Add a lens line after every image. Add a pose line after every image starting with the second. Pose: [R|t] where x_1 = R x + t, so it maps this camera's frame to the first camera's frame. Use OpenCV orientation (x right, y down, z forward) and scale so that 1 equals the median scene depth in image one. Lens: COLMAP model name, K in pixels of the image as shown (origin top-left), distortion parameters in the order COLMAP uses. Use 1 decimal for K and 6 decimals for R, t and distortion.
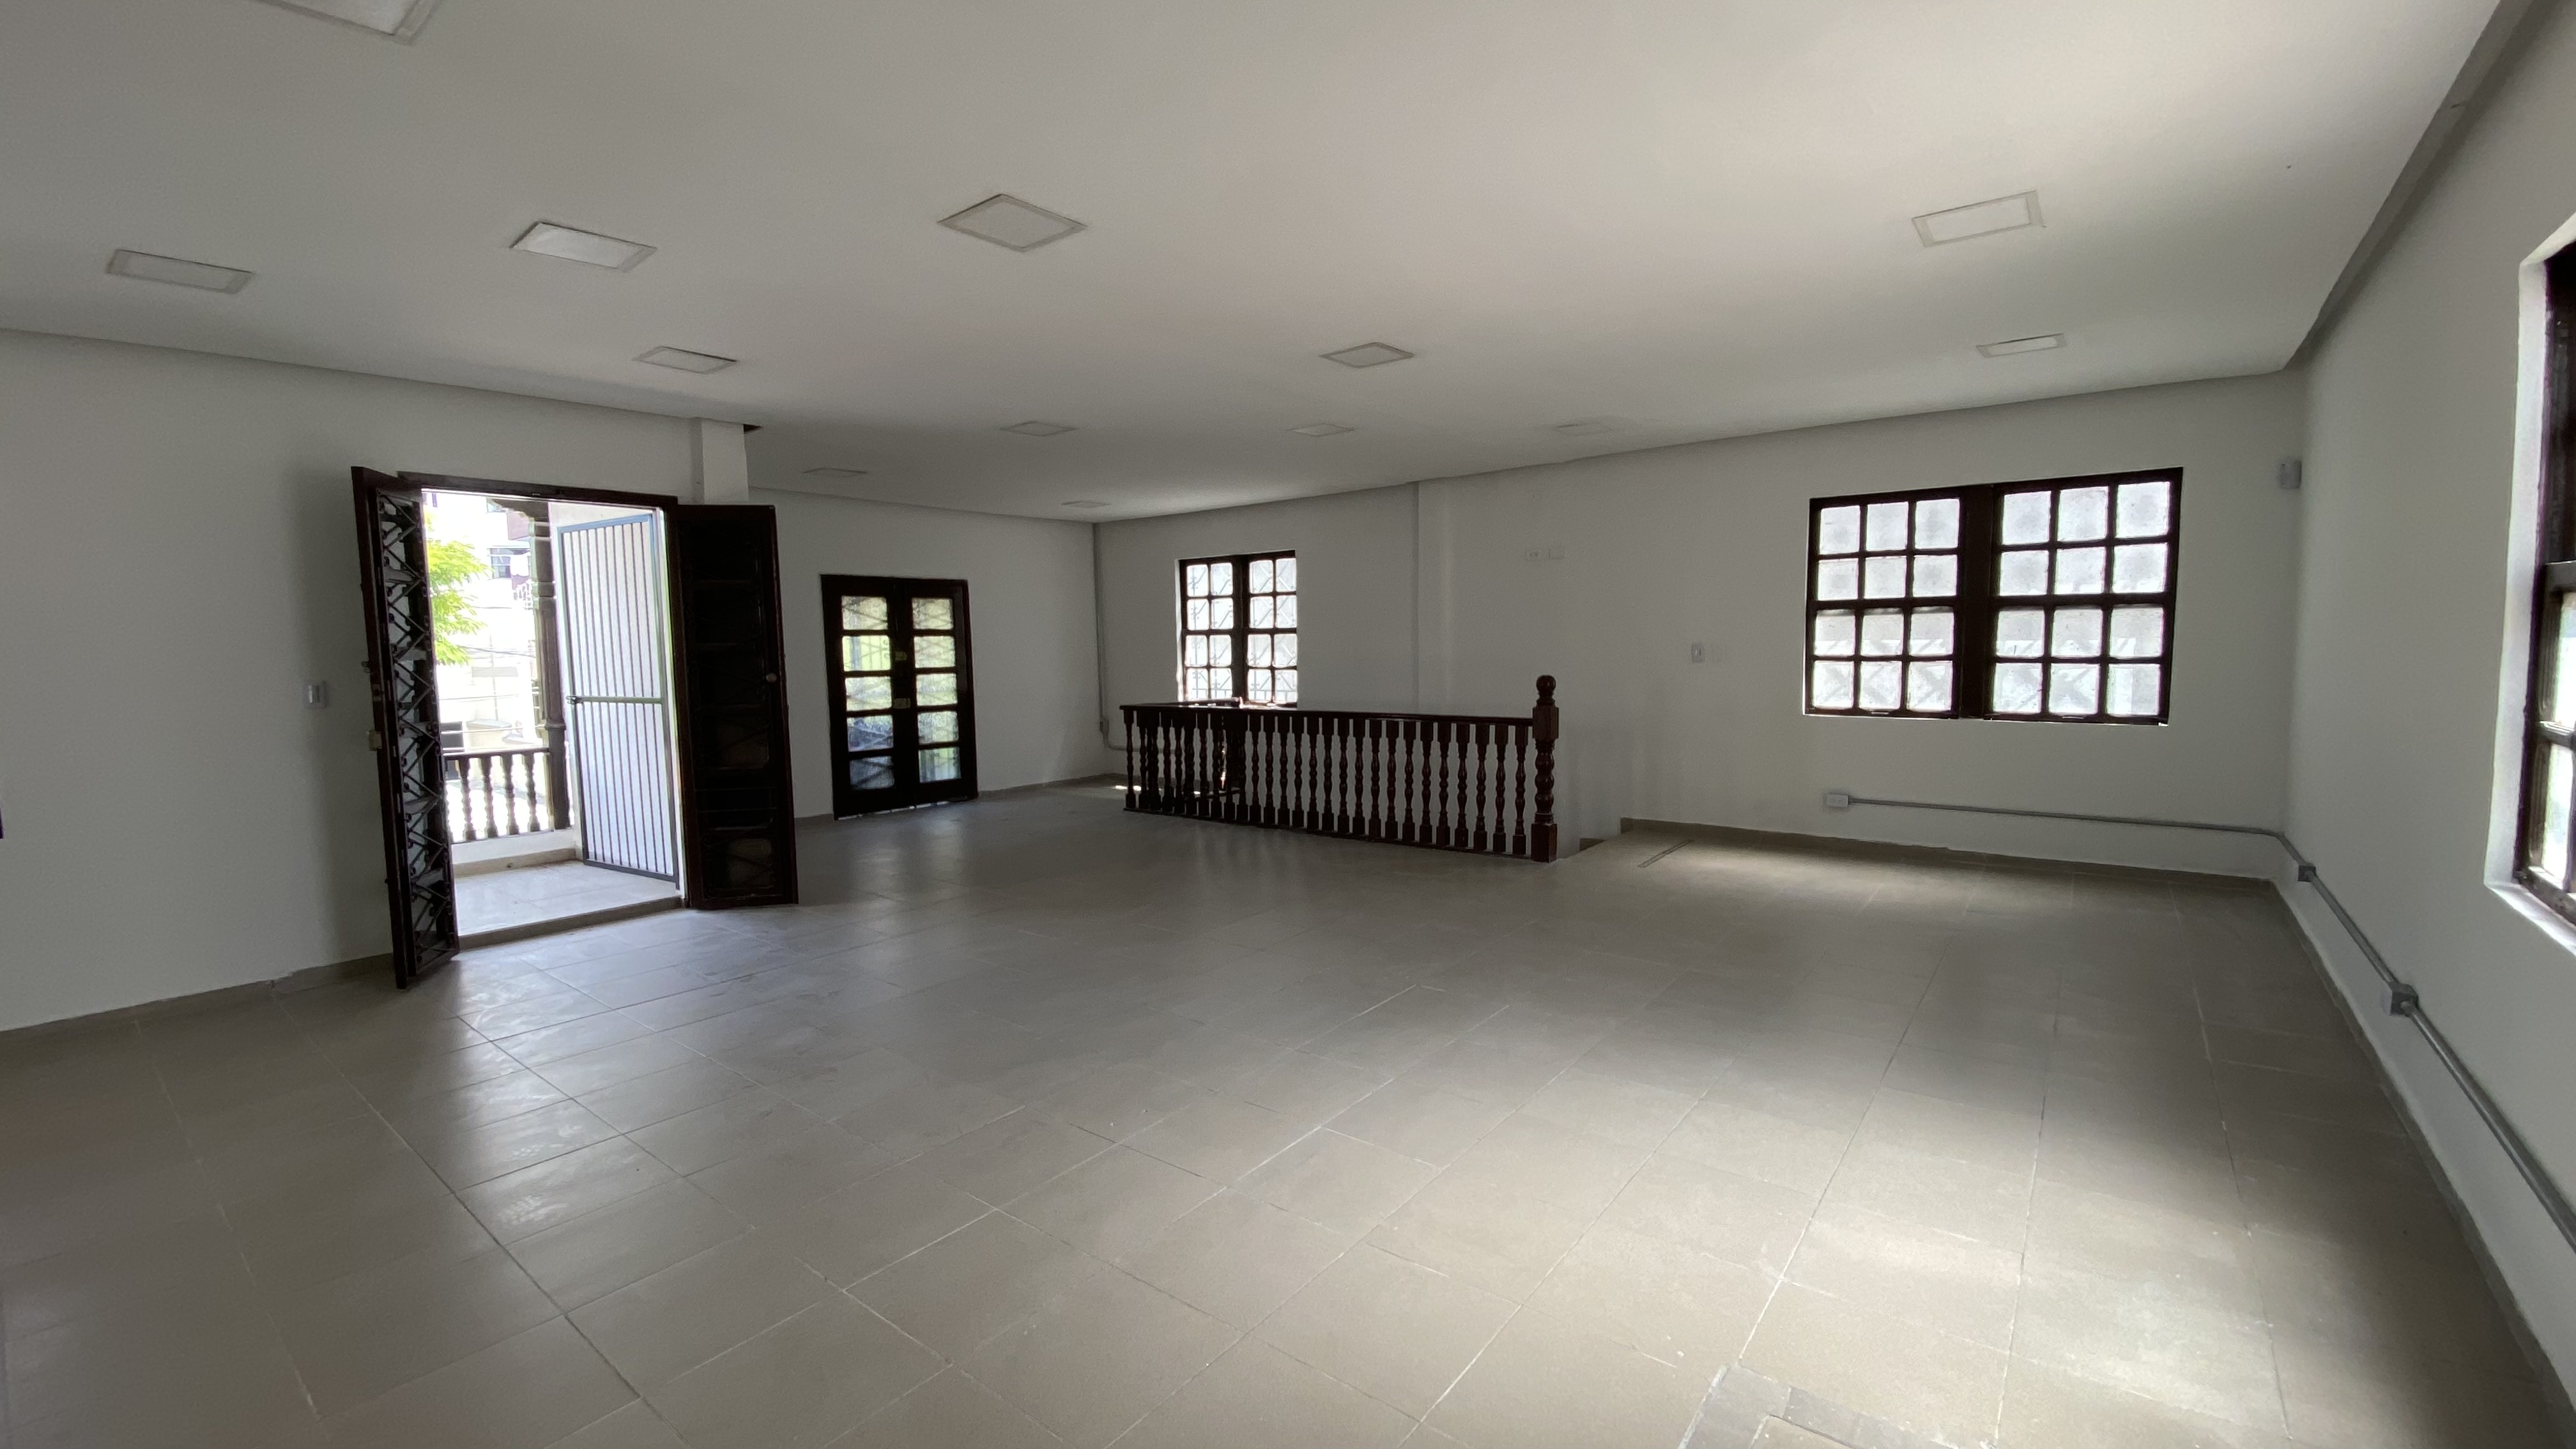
lens RADIAL K [[1031.9, 0, 1284.6], [0, 1031.9, 720.5], [0, 0, 1]] dist [0.041876, -0.036429]
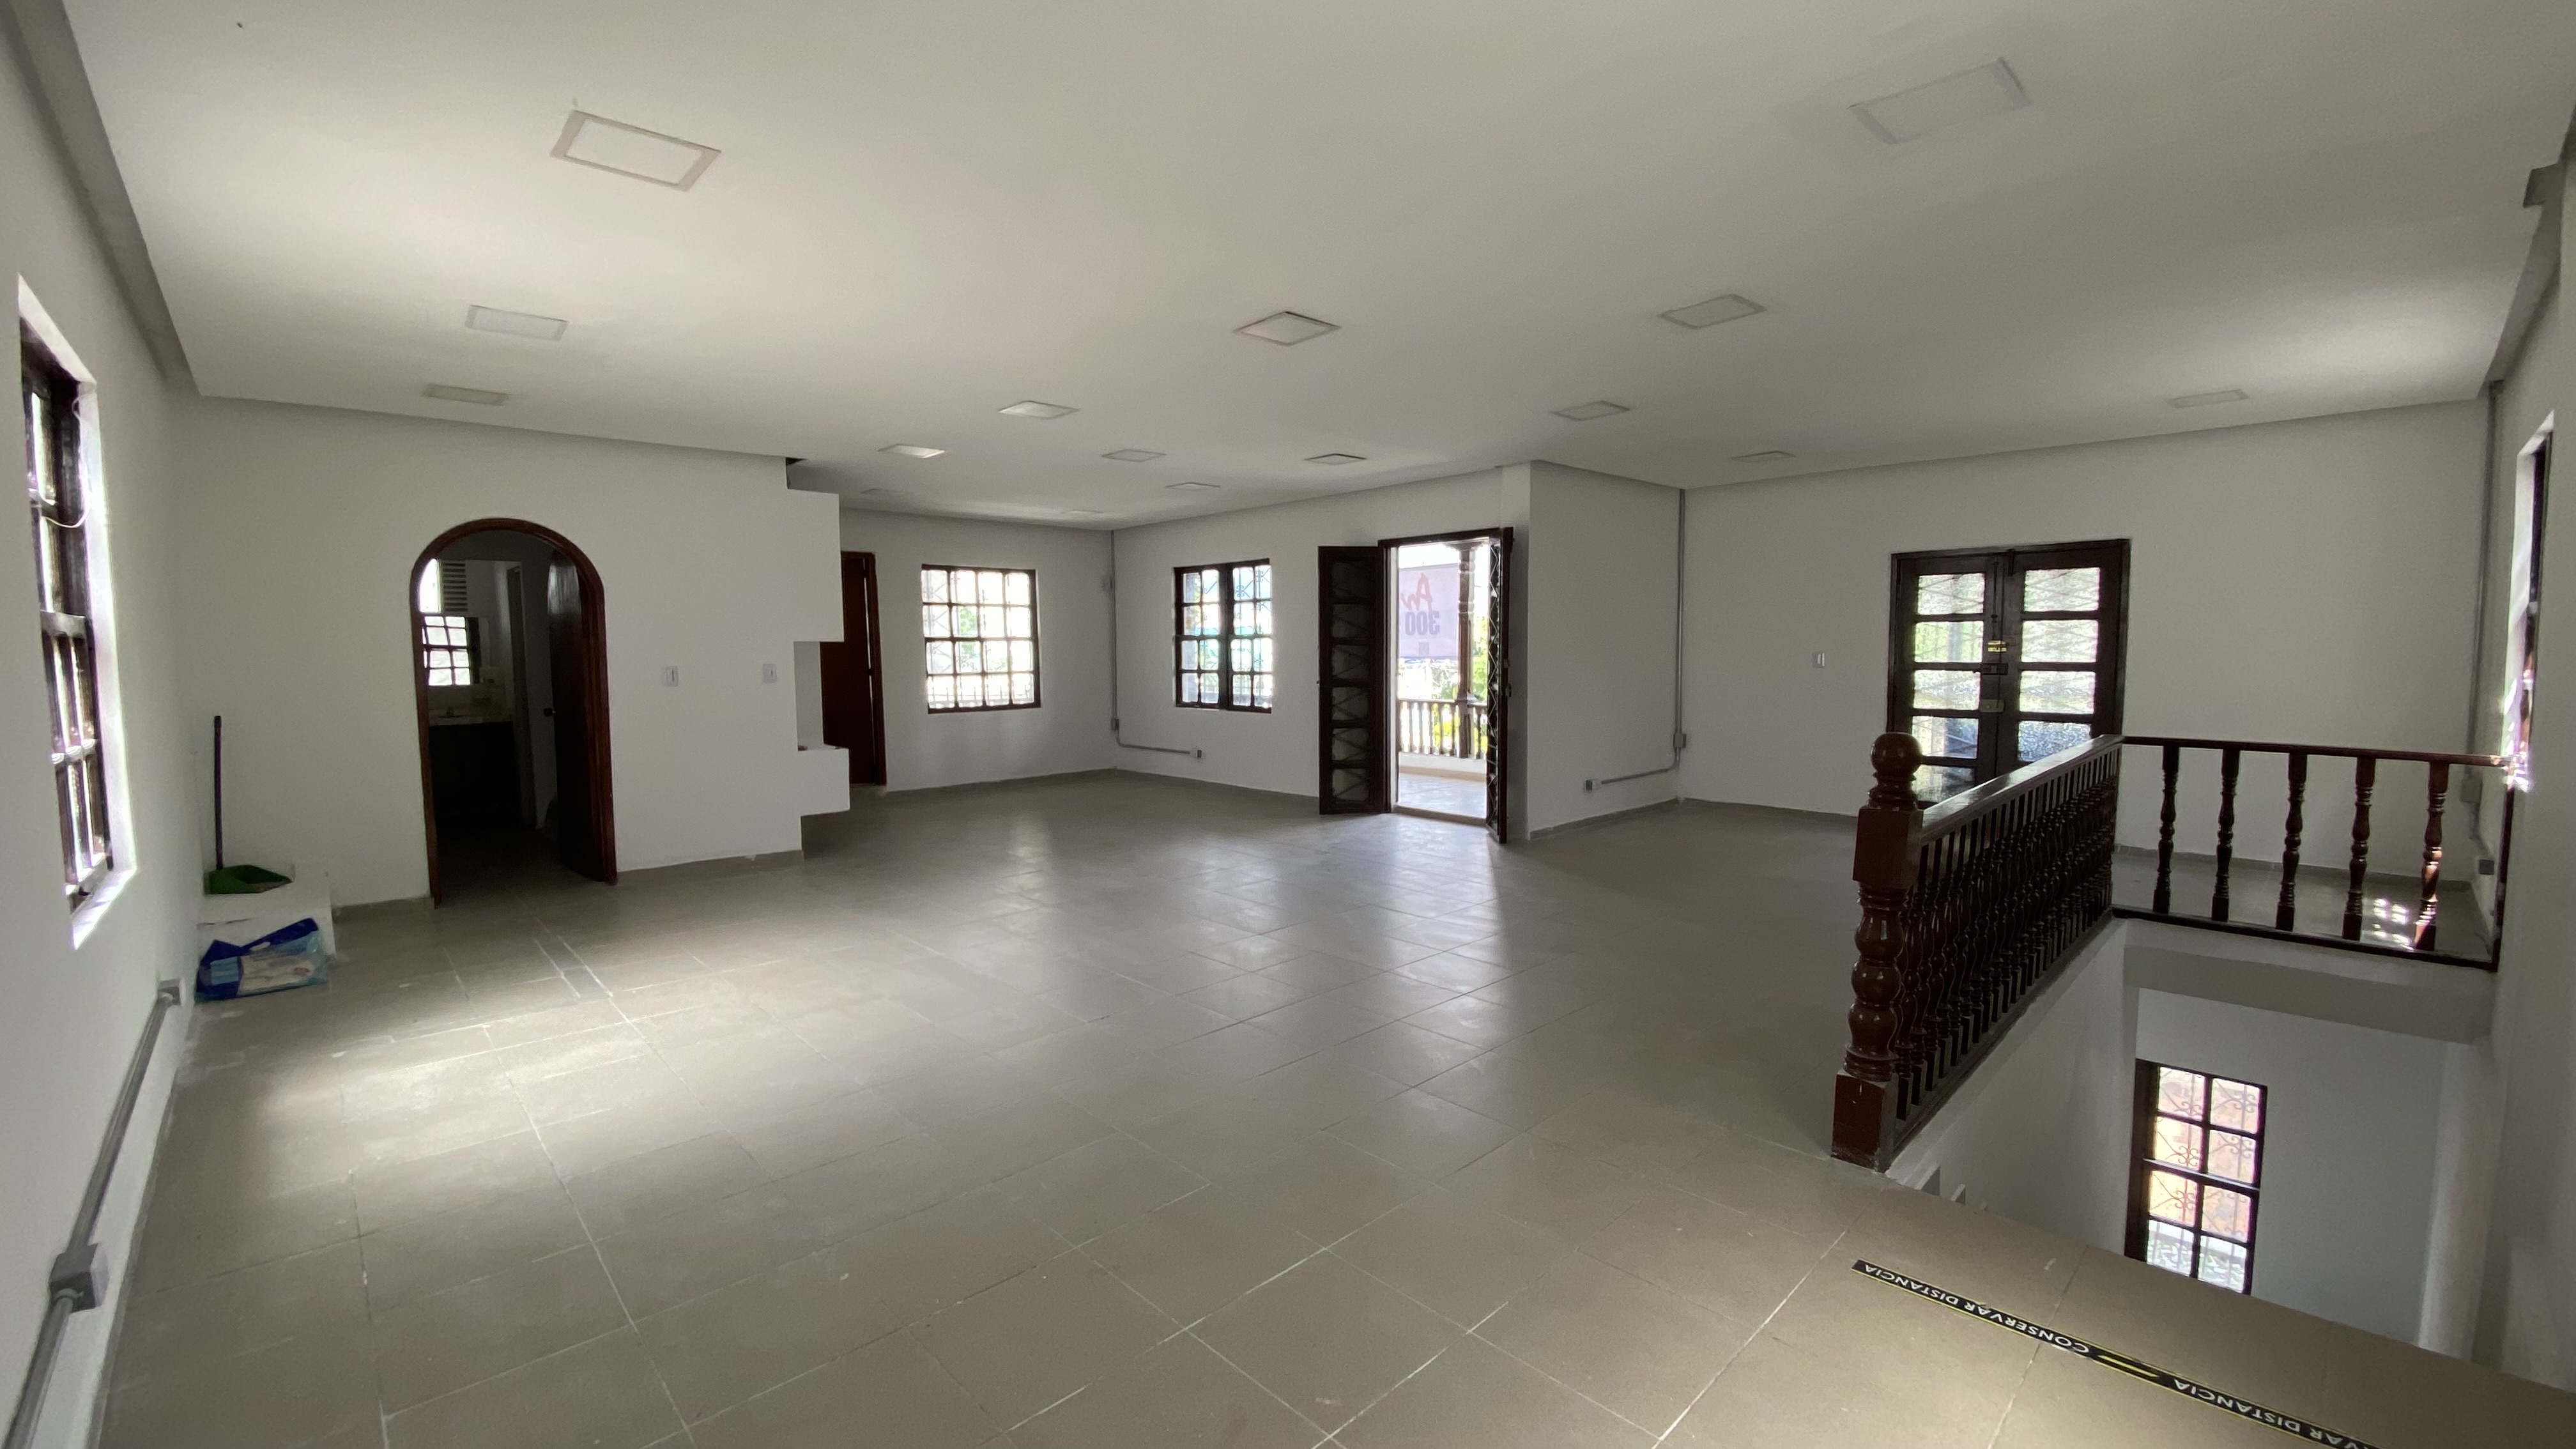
lens RADIAL K [[1031.9, 0, 1284.6], [0, 1031.9, 720.5], [0, 0, 1]] dist [0.041876, -0.036429]
pose [[-0.153723, 0.089704, -0.984034, 0.506005], [-0.063700, 0.992900, 0.100463, -0.051075], [0.986059, 0.078126, -0.146917, 0.585348]]
